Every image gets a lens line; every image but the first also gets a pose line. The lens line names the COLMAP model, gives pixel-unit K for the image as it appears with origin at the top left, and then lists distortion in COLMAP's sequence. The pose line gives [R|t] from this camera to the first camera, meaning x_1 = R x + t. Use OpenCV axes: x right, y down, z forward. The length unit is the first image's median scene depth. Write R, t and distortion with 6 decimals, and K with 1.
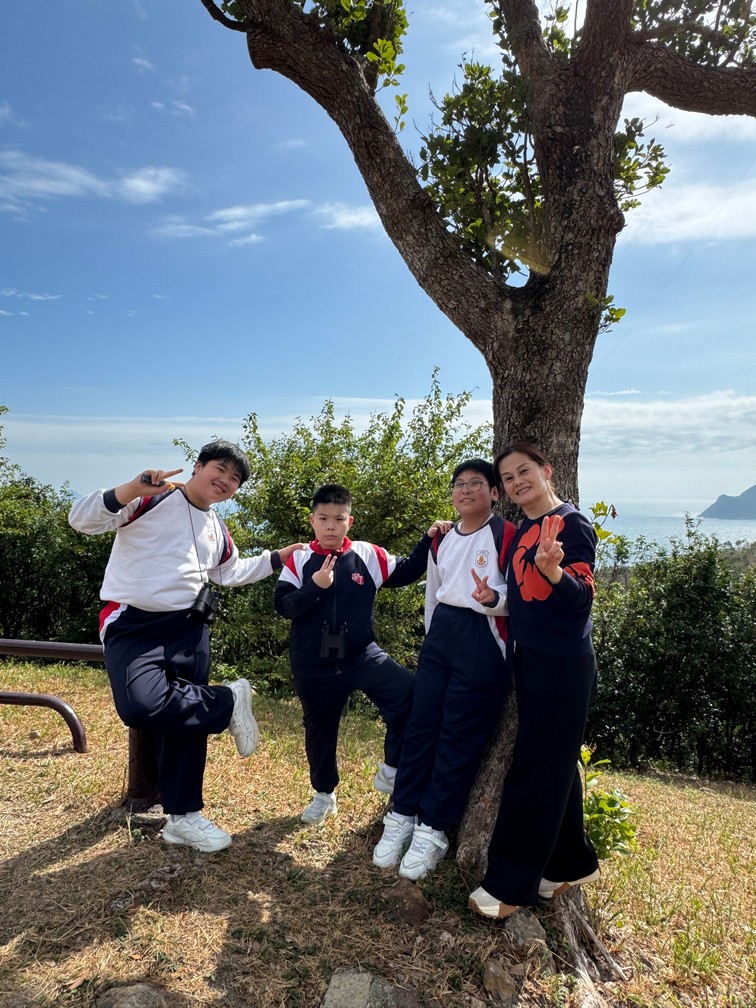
lens RADIAL K [[650.2, 0, 374.5], [0, 650.2, 502.2], [0, 0, 1]] dist [-0.003669, 0.001827]
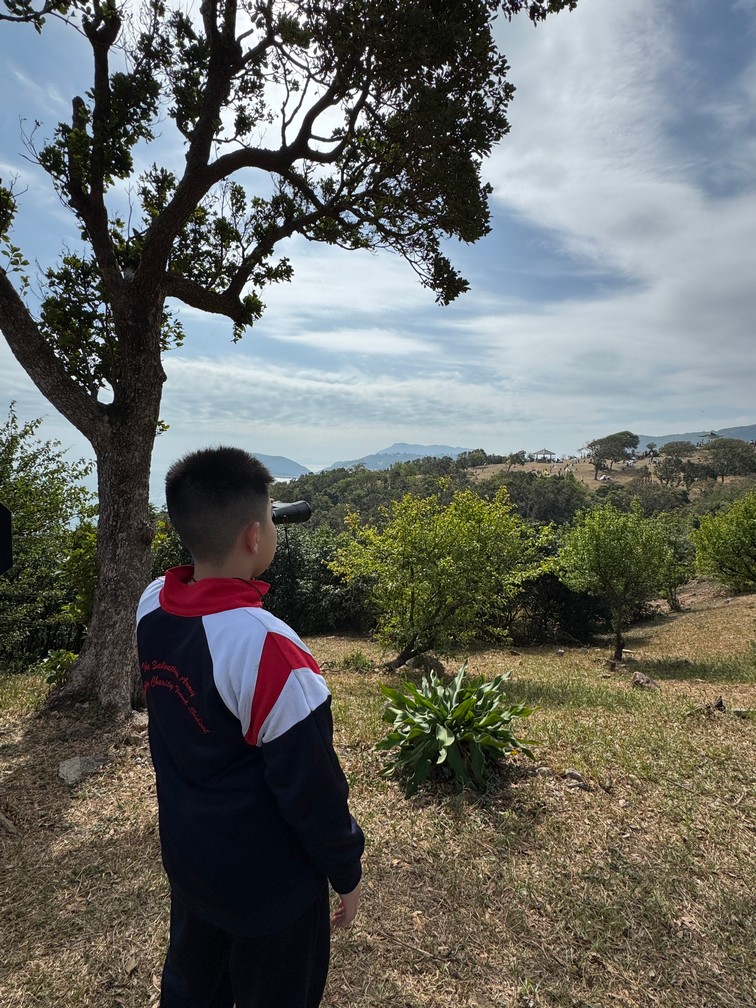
lens RADIAL K [[494.0, 0, 379.4], [0, 494.0, 503.7], [0, 0, 1]] dist [0.004660, 0.000724]
pose [[0.686957, -0.056568, 0.724493, -0.256398], [-0.003163, 0.996723, 0.080823, -0.151856], [-0.726692, -0.057813, 0.684527, -0.476301]]
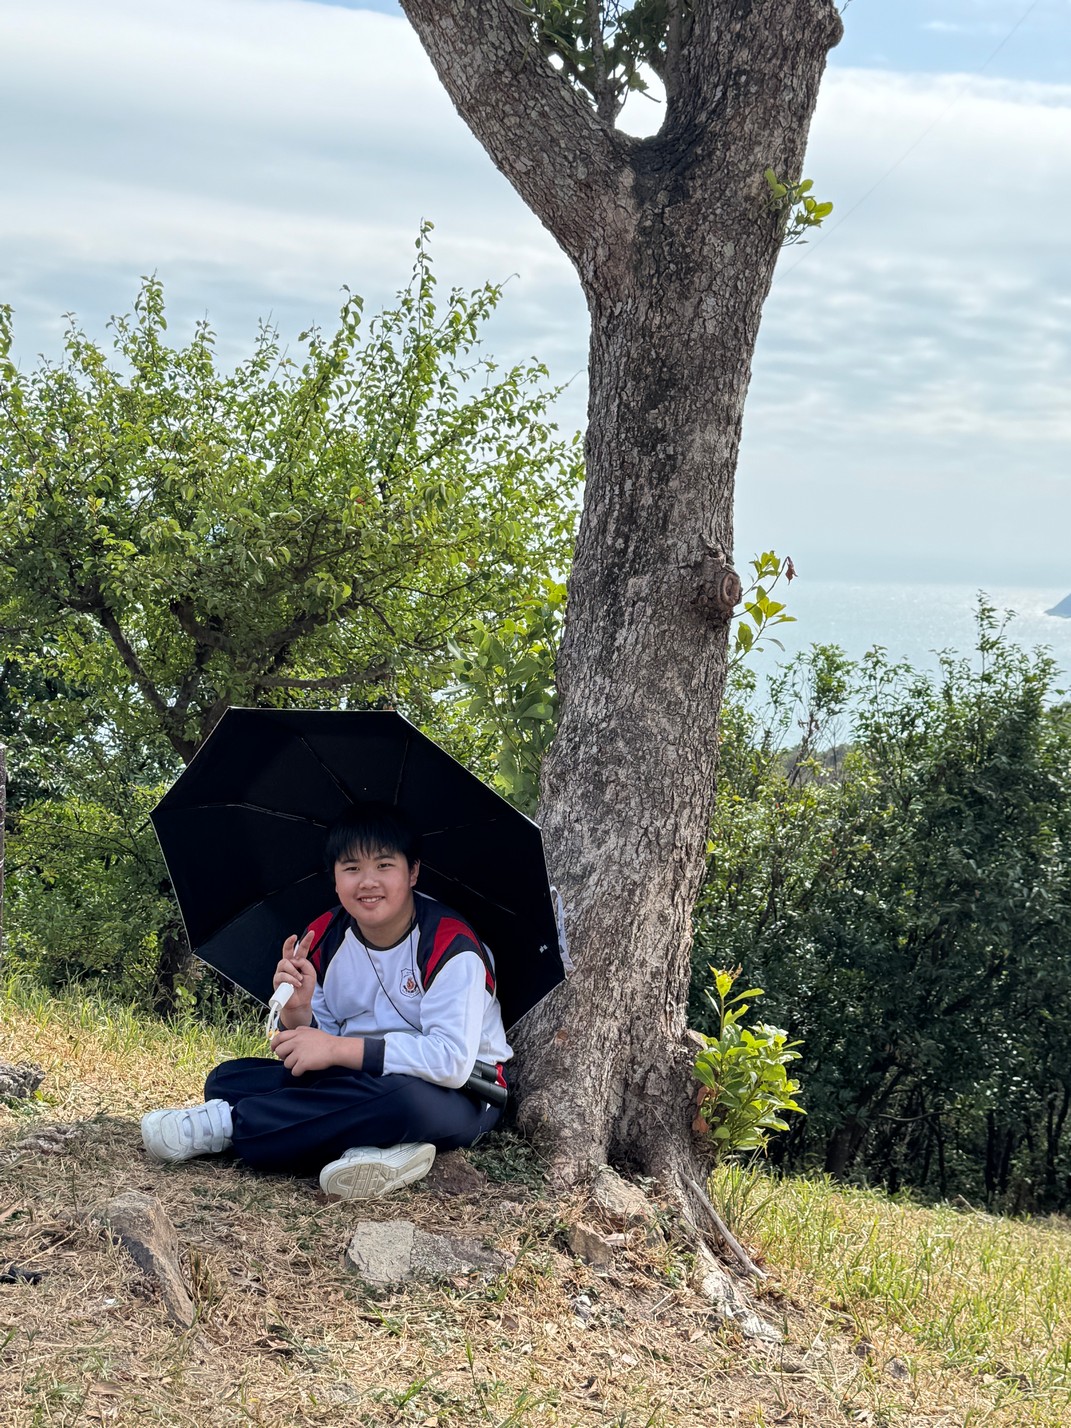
lens RADIAL K [[1922.5, 0, 529.8], [0, 1922.5, 716.6], [0, 0, 1]] dist [0.143376, 0.000000]
pose [[0.979323, 0.021659, 0.201141, -0.163497], [-0.039171, 0.995738, 0.083495, 0.008970], [-0.198475, -0.089648, 0.975997, -0.520352]]
